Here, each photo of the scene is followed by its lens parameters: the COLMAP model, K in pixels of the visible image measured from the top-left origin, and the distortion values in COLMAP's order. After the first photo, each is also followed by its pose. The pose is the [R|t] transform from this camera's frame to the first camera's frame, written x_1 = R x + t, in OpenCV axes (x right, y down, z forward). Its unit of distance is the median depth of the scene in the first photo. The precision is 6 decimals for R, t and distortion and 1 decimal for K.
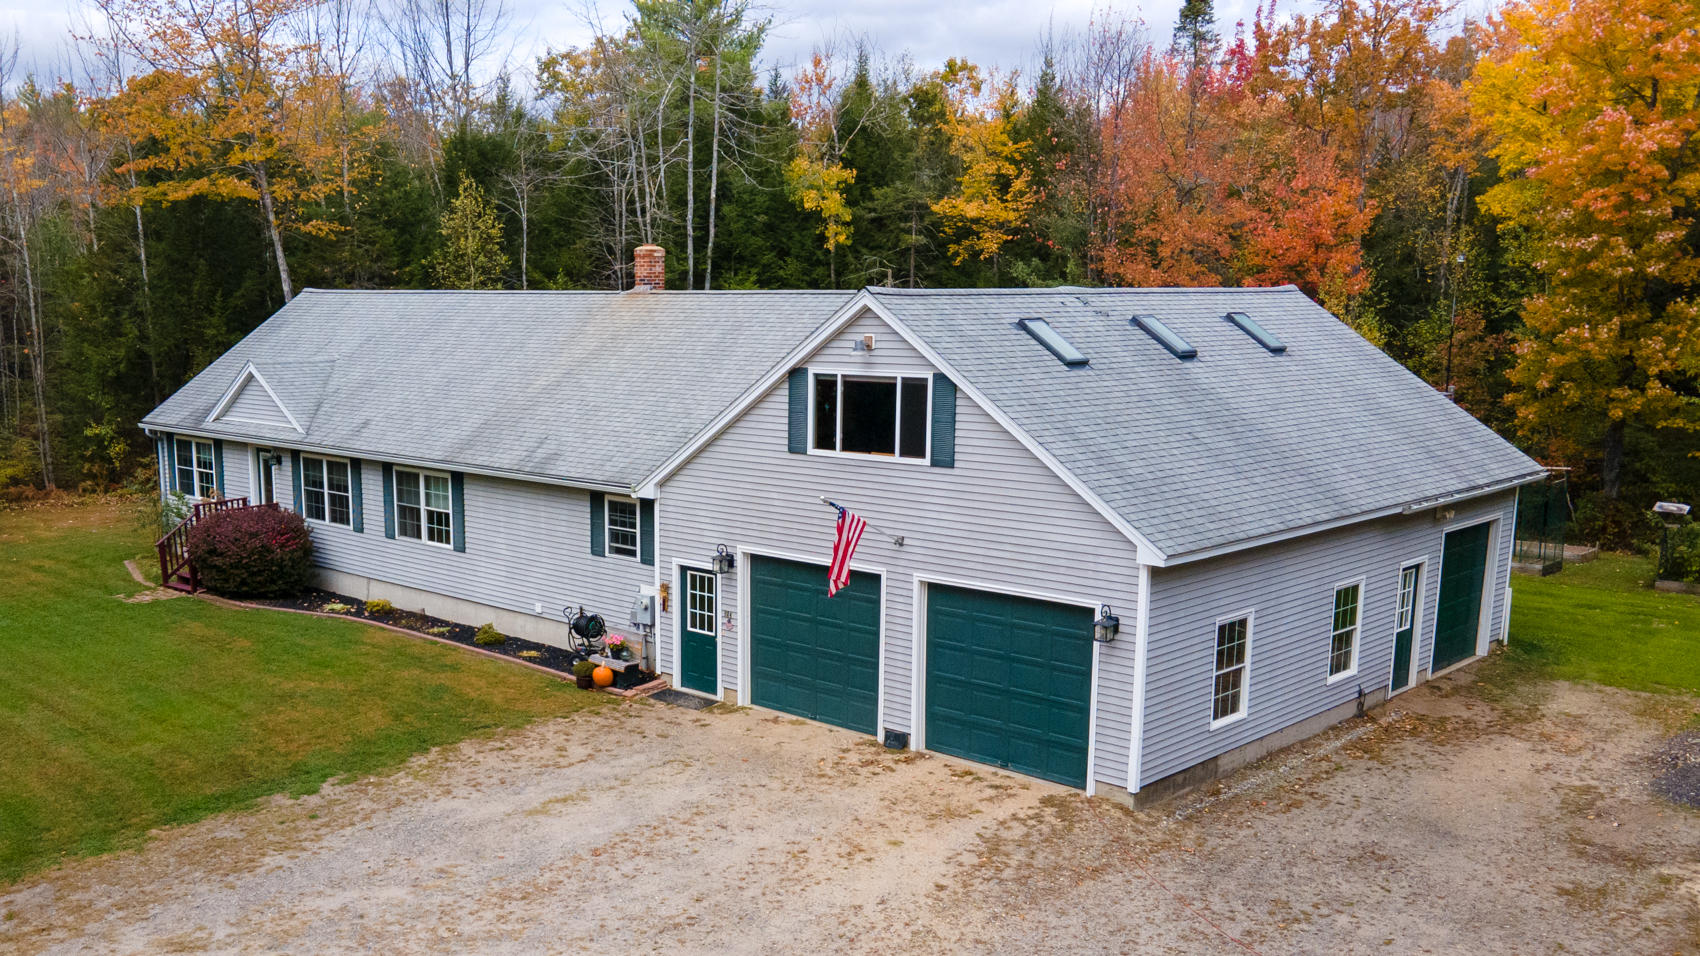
lens RADIAL K [[1344.6, 0, 839.3], [0, 1344.6, 480.6], [0, 0, 1]] dist [0.090381, -0.050354]
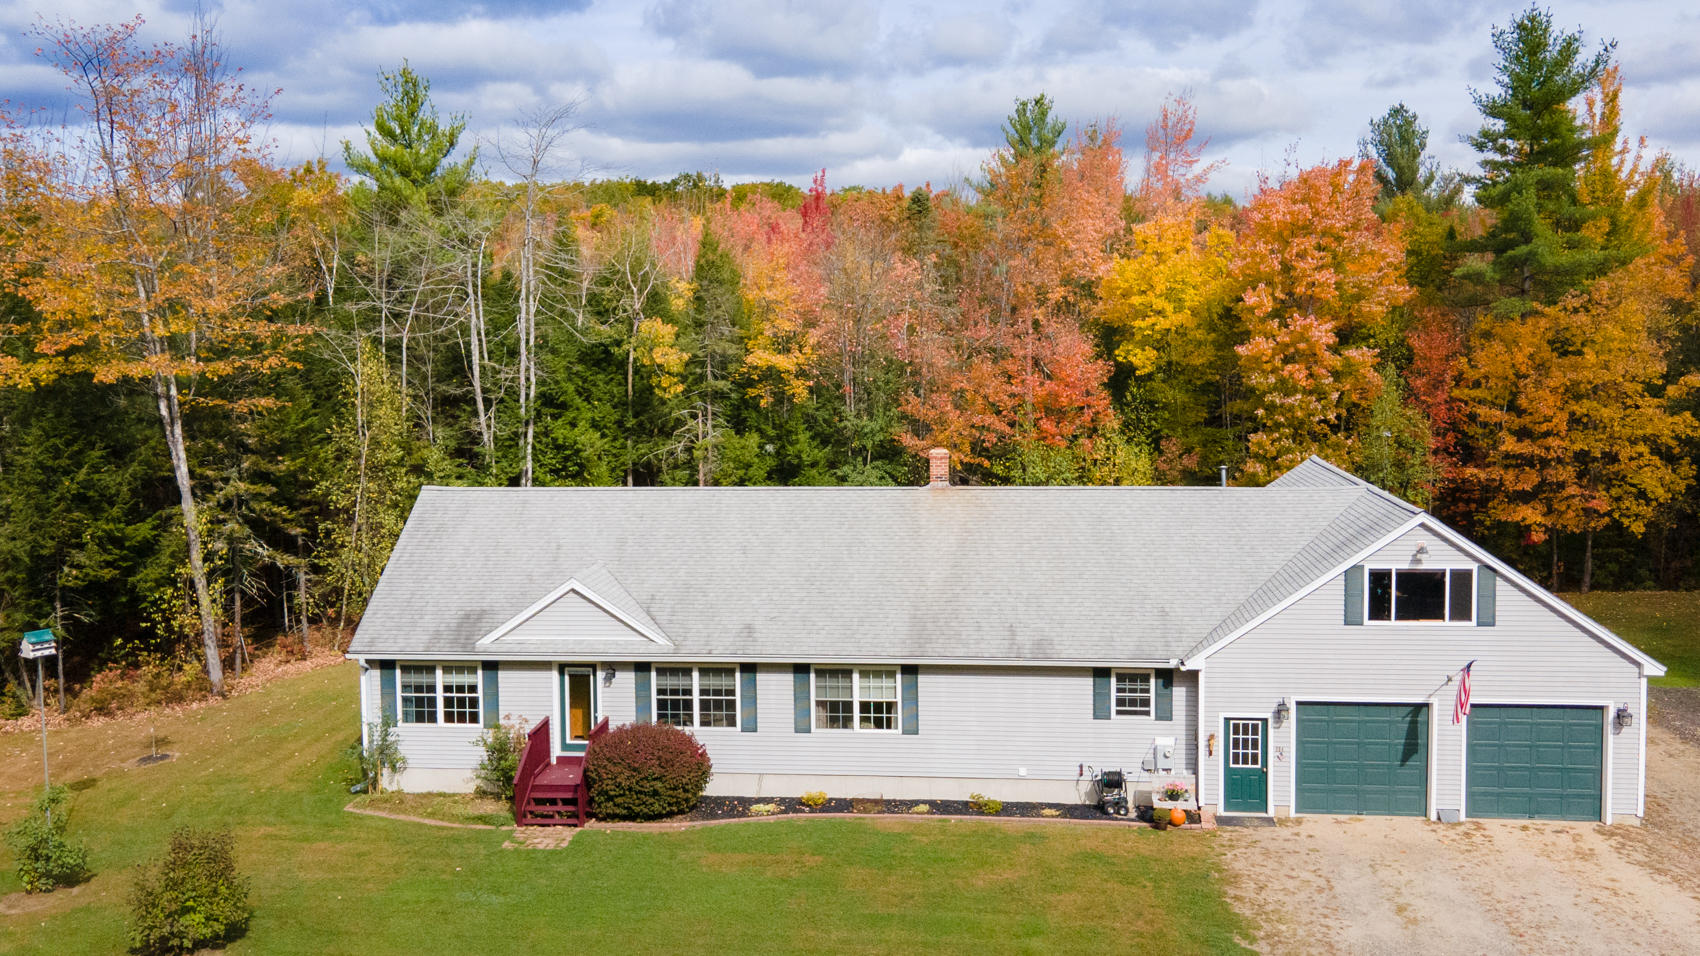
lens RADIAL K [[1344.6, 0, 839.3], [0, 1344.6, 480.6], [0, 0, 1]] dist [0.090381, -0.050354]
pose [[0.803566, -0.071386, 0.590919, -1.167477], [0.080858, 0.996671, 0.010447, -0.207179], [-0.589698, 0.039386, 0.806663, 0.159619]]
